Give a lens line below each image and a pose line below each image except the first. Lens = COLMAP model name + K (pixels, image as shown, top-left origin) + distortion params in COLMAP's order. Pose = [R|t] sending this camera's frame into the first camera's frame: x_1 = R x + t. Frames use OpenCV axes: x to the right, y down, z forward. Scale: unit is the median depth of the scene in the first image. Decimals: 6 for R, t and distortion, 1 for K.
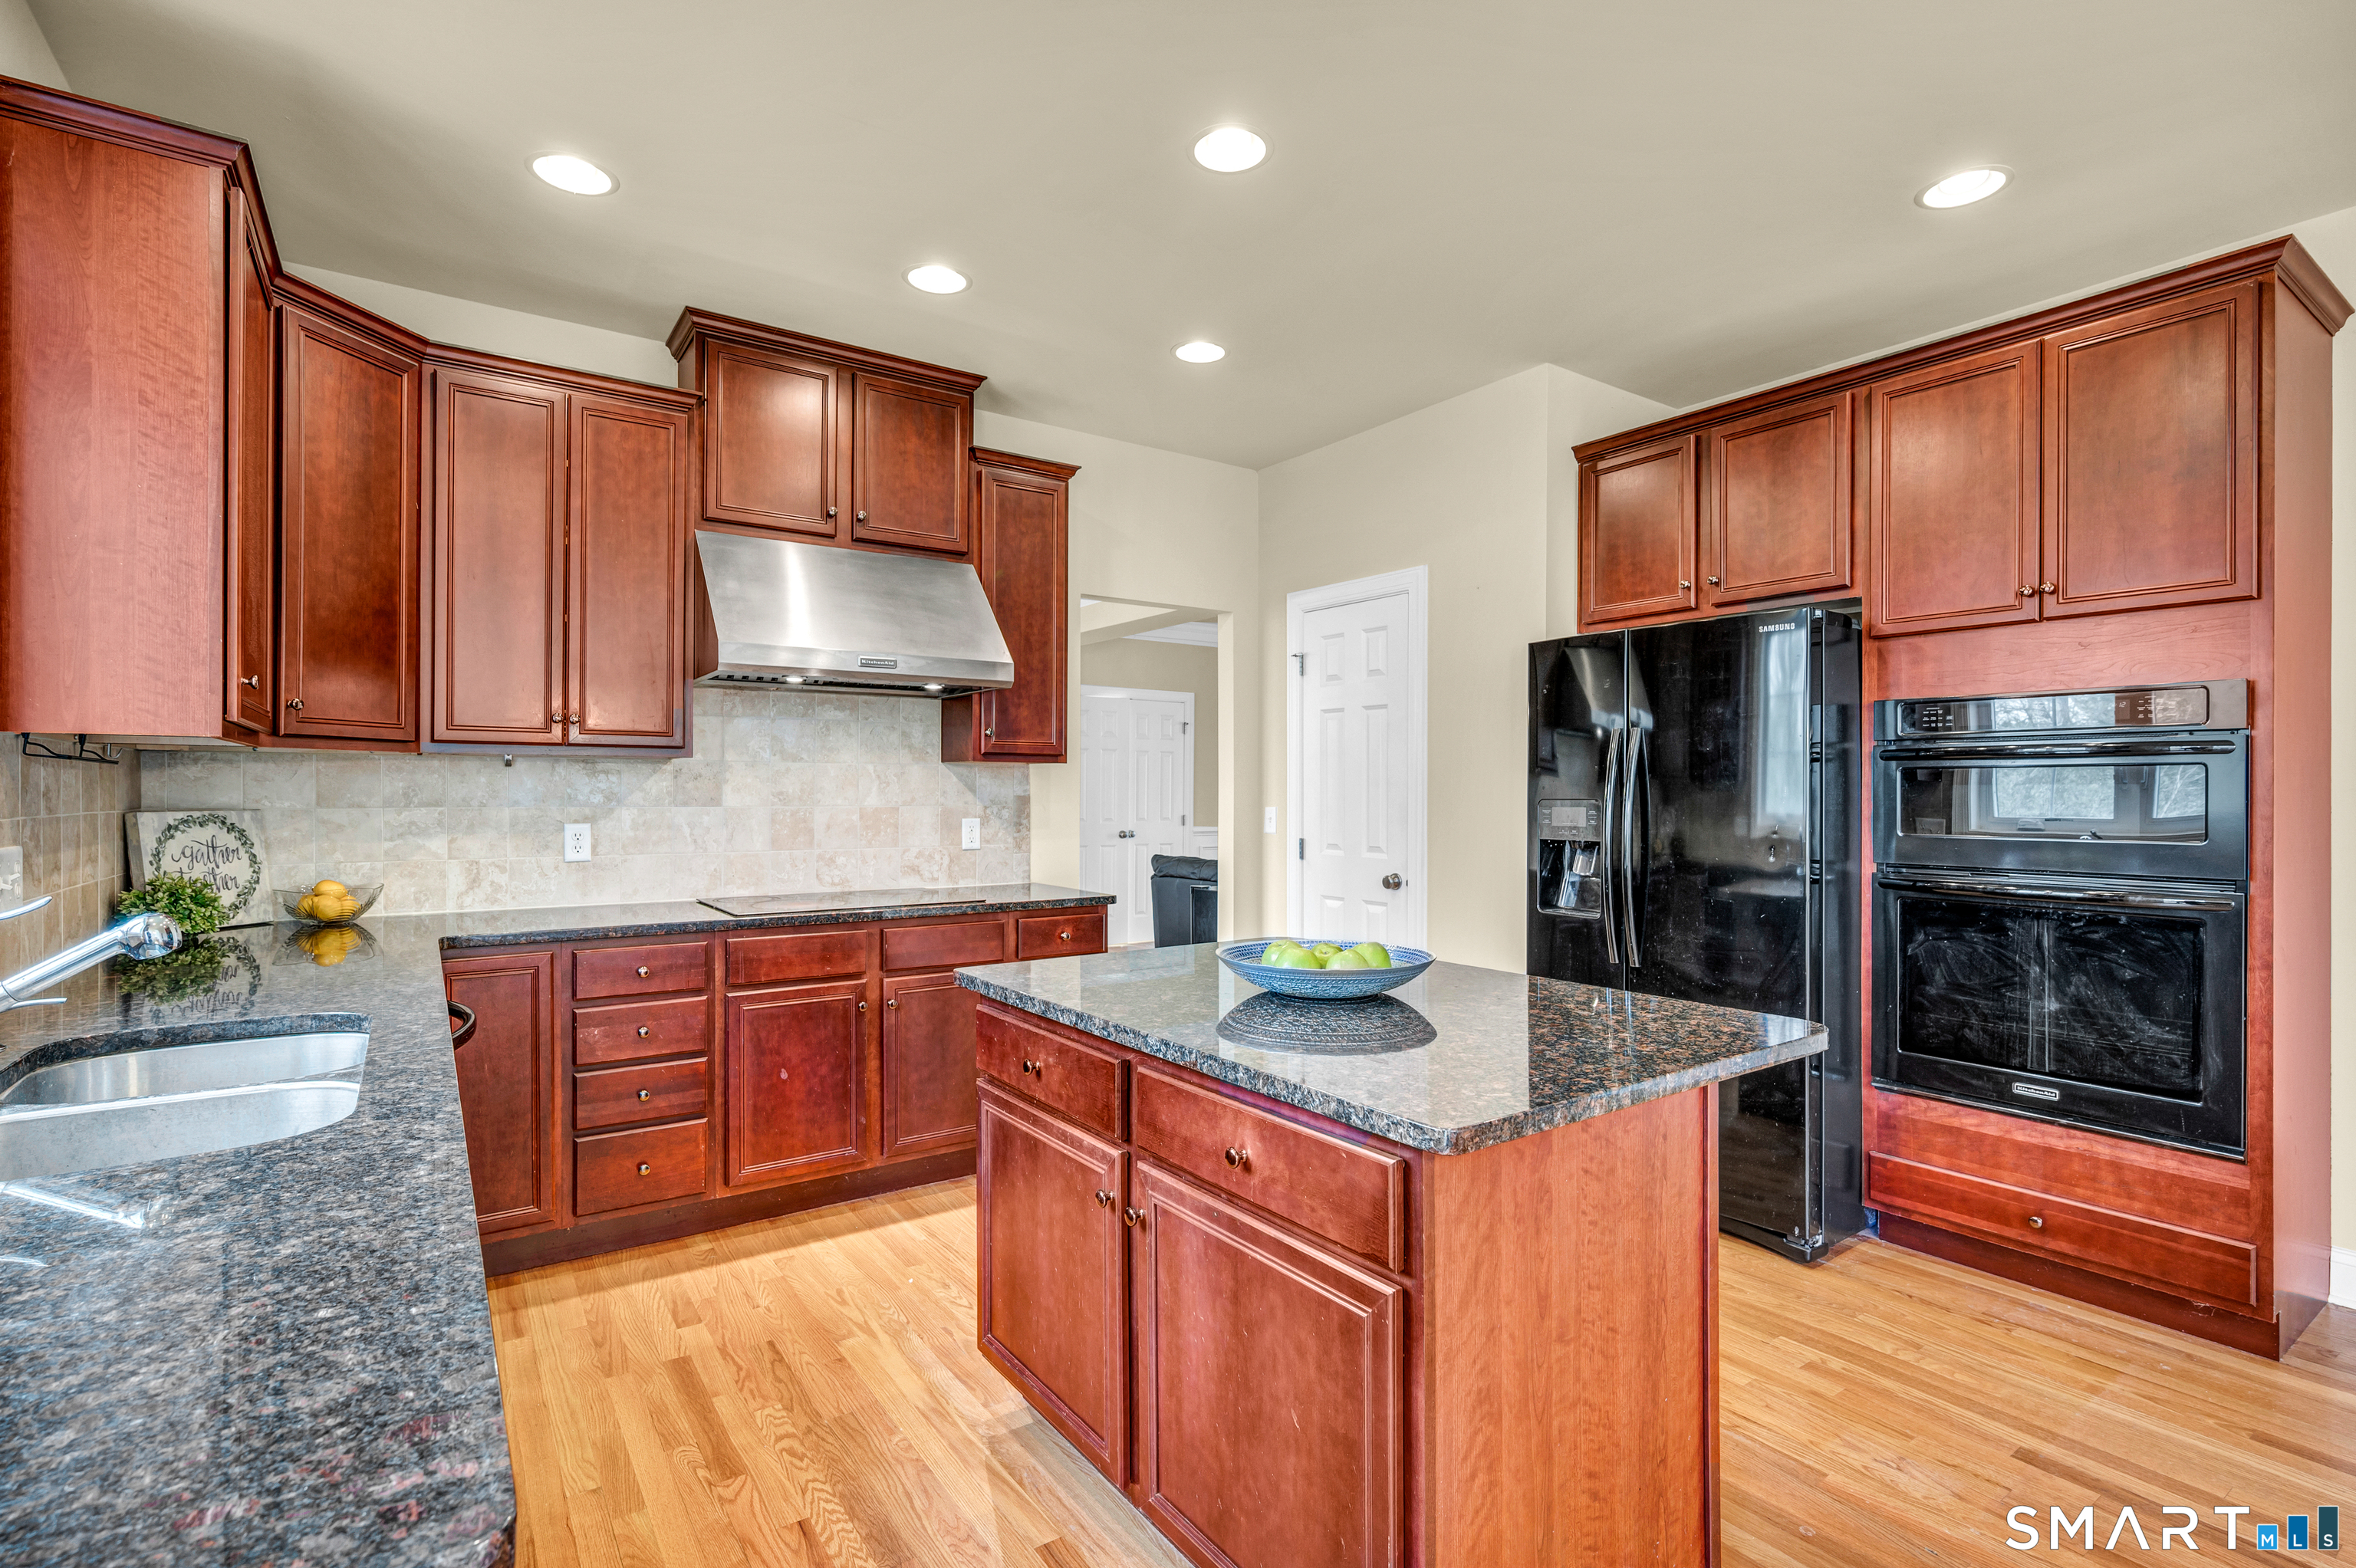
lens RADIAL K [[1101.2, 0, 1173.8], [0, 1101.2, 784.6], [0, 0, 1]] dist [-0.001641, -0.000058]
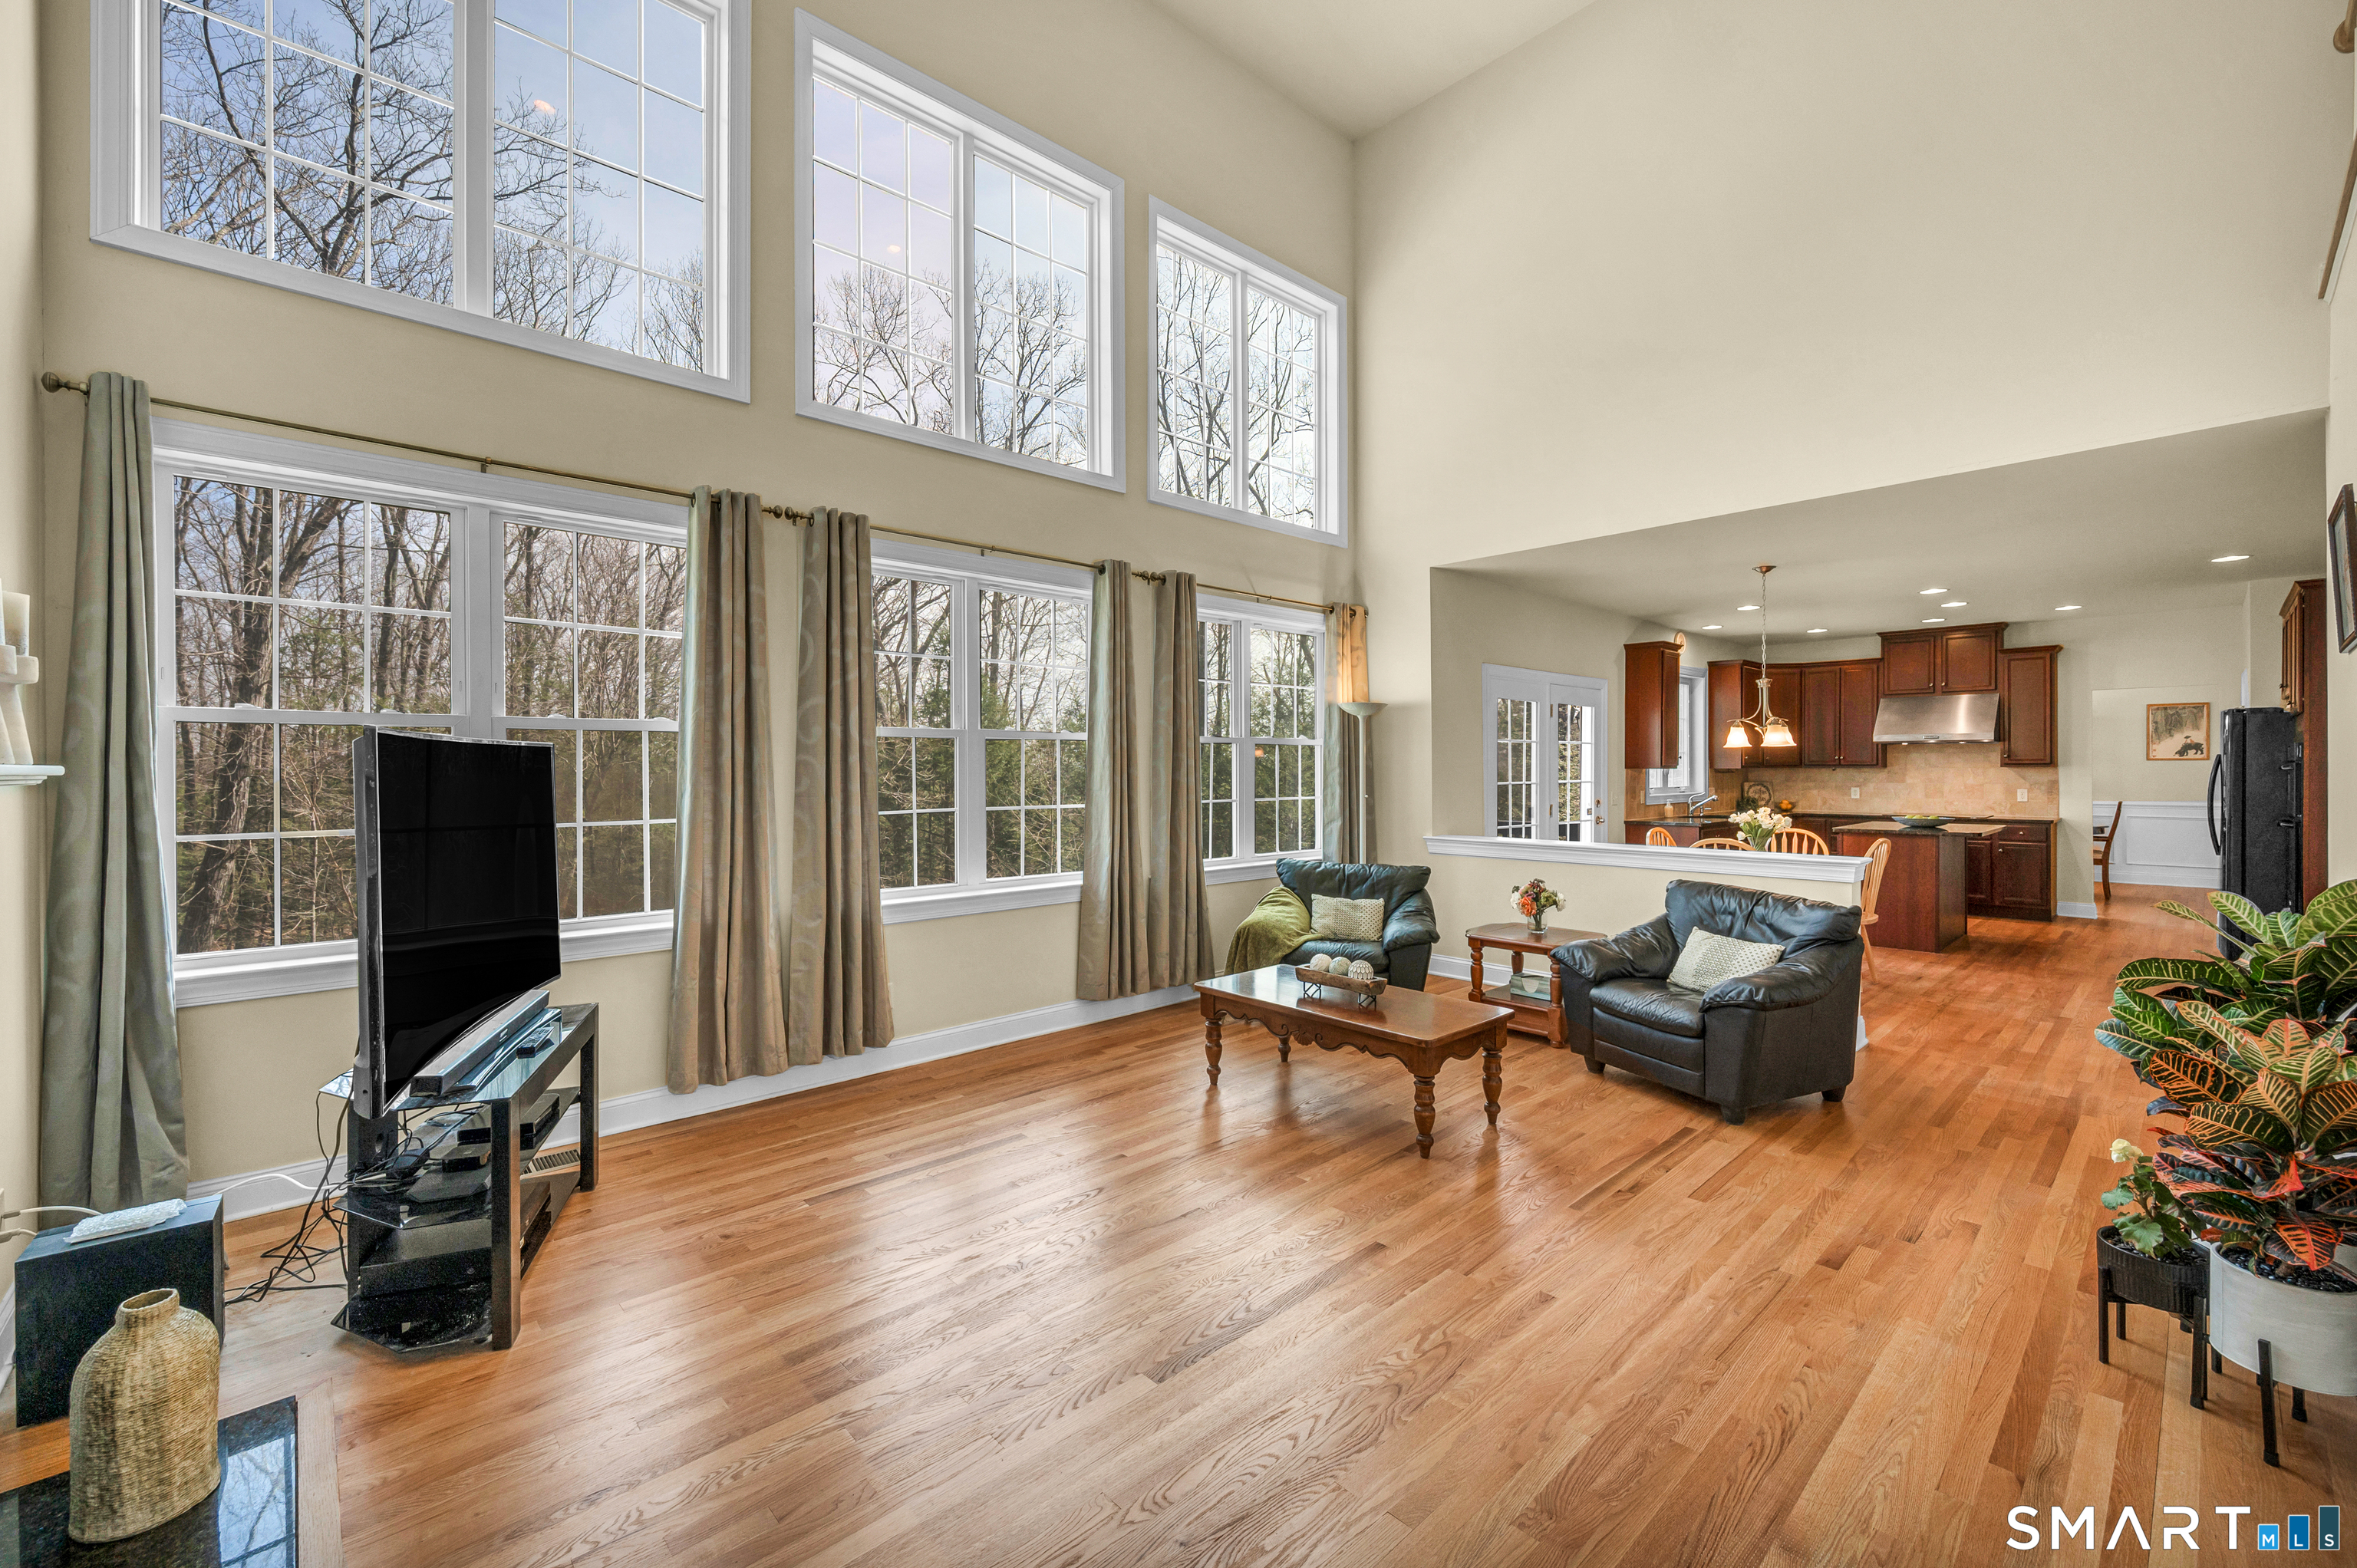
lens RADIAL K [[947.1, 0, 1181.7], [0, 947.1, 780.5], [0, 0, 1]] dist [-0.001947, -0.000358]
pose [[0.142842, 0.002571, -0.989742, 1.881498], [0.003046, 0.999991, 0.003037, -0.001652], [0.989741, -0.003448, 0.142833, -1.358659]]
